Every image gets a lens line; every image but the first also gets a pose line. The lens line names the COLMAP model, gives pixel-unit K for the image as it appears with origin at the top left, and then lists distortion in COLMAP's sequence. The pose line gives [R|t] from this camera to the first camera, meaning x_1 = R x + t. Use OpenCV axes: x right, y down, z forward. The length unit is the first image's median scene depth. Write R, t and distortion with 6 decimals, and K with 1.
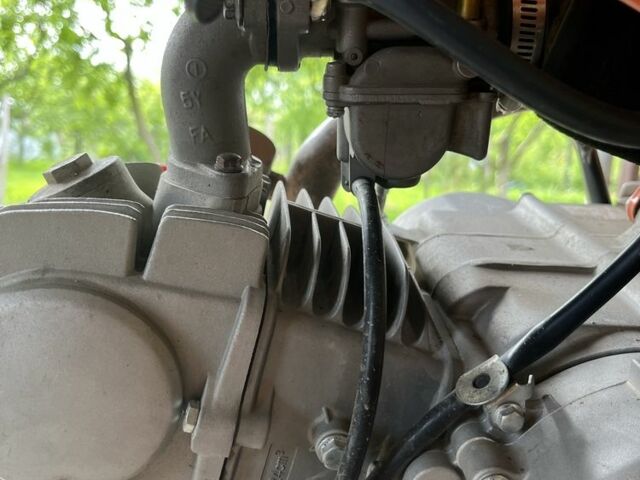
lens RADIAL K [[680.0, 0, 320.9], [0, 680.0, 242.5], [0, 0, 1]] dist [0.030770, 0.000000]
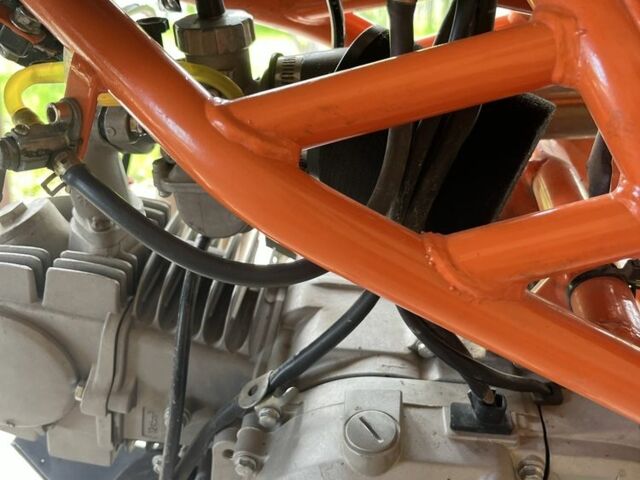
lens RADIAL K [[680.0, 0, 319.4], [0, 680.0, 237.6], [0, 0, 1]] dist [0.030770, 0.000000]
pose [[0.974290, 0.050177, -0.219640, 0.650747], [-0.003230, 0.977895, 0.209071, -0.403161], [0.225276, -0.202986, 0.952915, -0.271045]]
